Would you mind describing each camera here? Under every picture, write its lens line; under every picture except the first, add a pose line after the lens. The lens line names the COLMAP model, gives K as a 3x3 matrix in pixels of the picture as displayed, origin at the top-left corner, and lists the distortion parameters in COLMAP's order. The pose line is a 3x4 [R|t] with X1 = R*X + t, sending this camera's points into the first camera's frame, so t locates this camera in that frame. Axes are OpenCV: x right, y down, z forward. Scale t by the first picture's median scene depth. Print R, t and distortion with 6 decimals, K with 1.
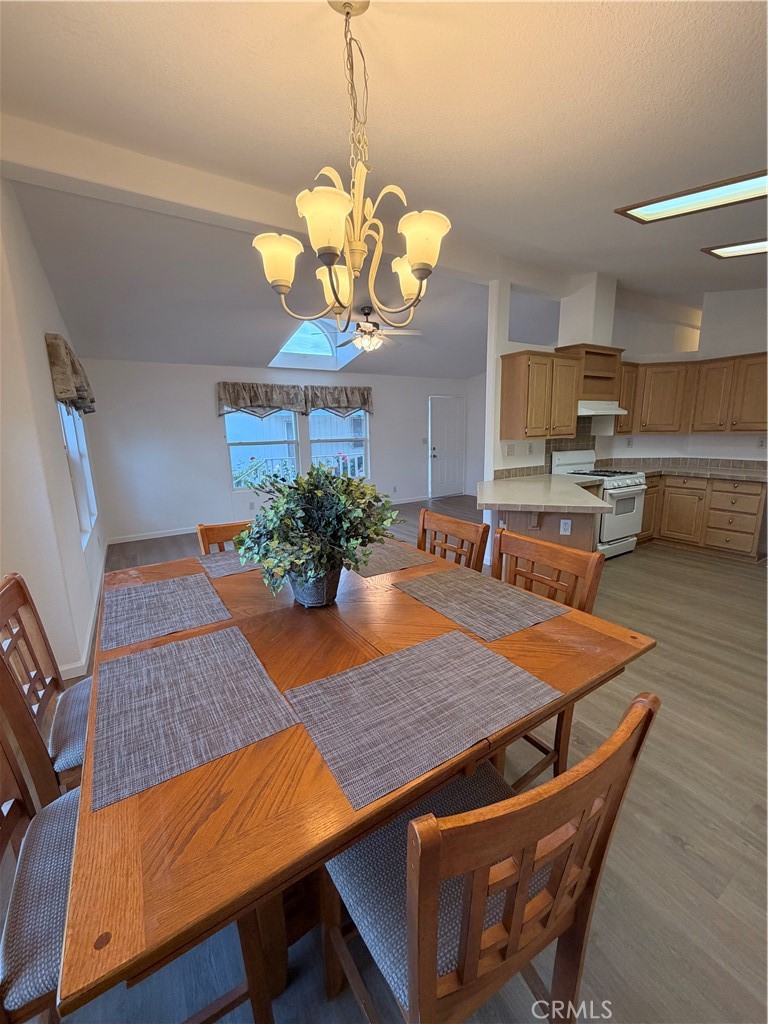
lens RADIAL K [[408.3, 0, 383.4], [0, 408.3, 509.6], [0, 0, 1]] dist [-0.000298, 0.000338]
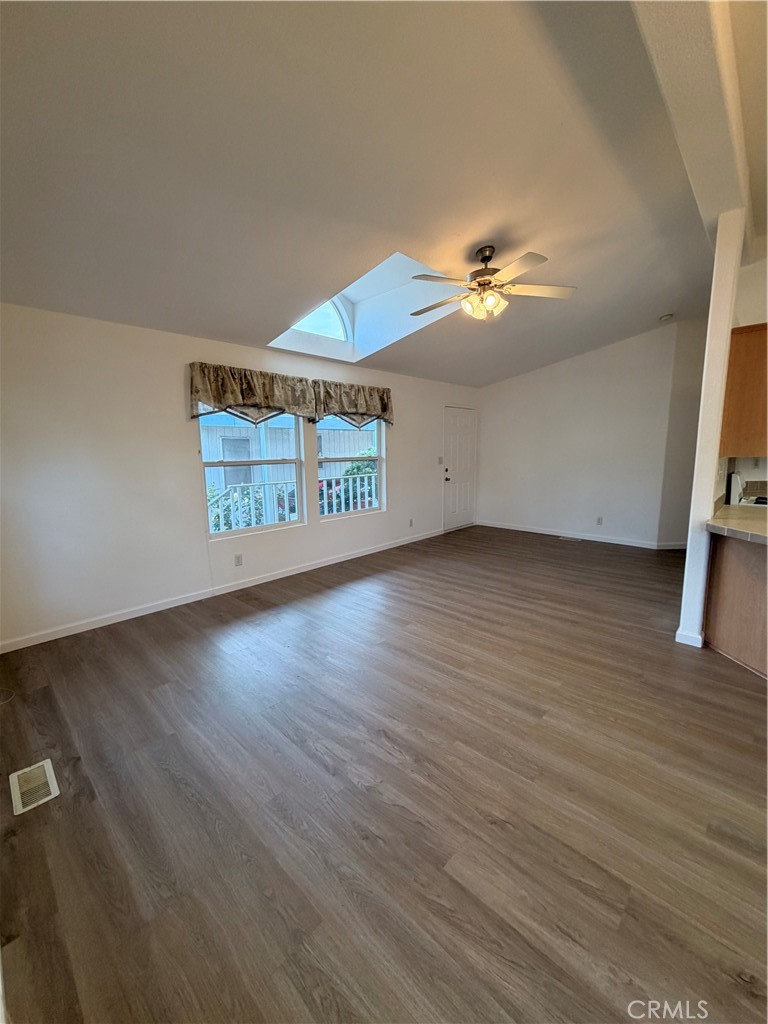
lens RADIAL K [[408.3, 0, 383.4], [0, 408.3, 509.6], [0, 0, 1]] dist [-0.000298, 0.000338]
pose [[0.967912, -0.027257, 0.249807, -0.399956], [0.040414, 0.998044, -0.047692, -0.074590], [-0.248019, 0.056257, 0.967120, 0.494989]]
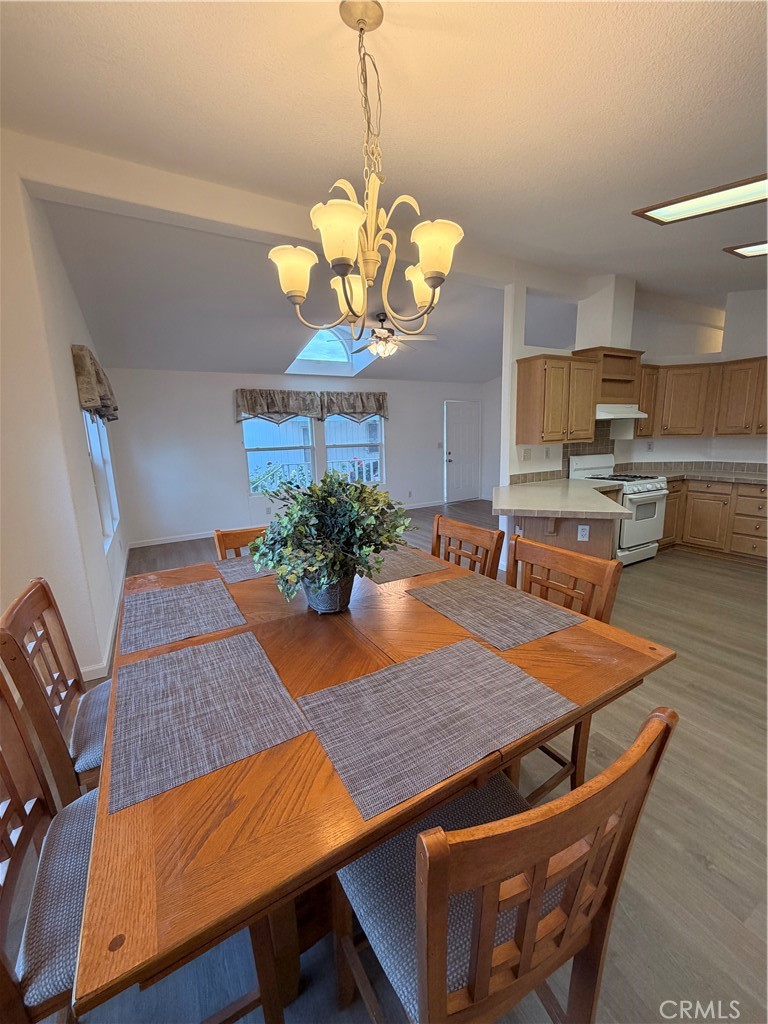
lens RADIAL K [[408.3, 0, 383.4], [0, 408.3, 509.6], [0, 0, 1]] dist [-0.000298, 0.000338]
pose [[0.999272, 0.000629, -0.038143, 0.001780], [-0.001036, 0.999943, -0.010648, -0.001808], [0.038134, 0.010679, 0.999216, -0.000740]]
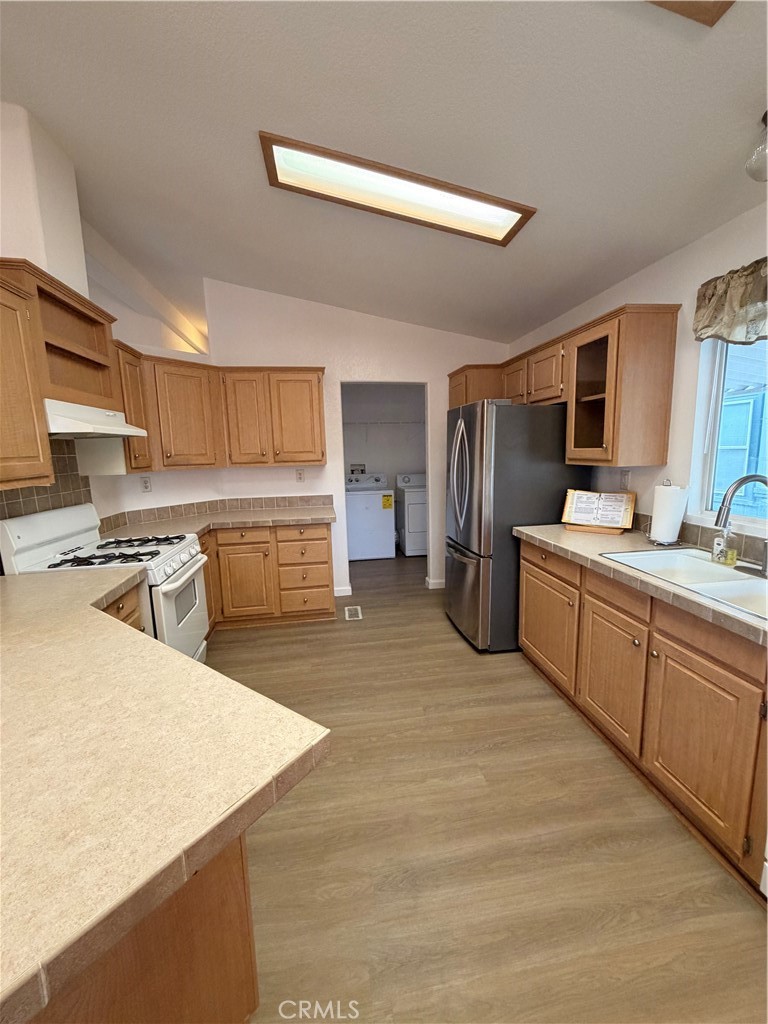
lens RADIAL K [[408.3, 0, 383.4], [0, 408.3, 509.6], [0, 0, 1]] dist [-0.000298, 0.000338]
pose [[0.388572, -0.123509, 0.913103, 0.214972], [0.194514, 0.979638, 0.049733, -0.107145], [-0.900653, 0.158287, 0.404684, 0.533316]]
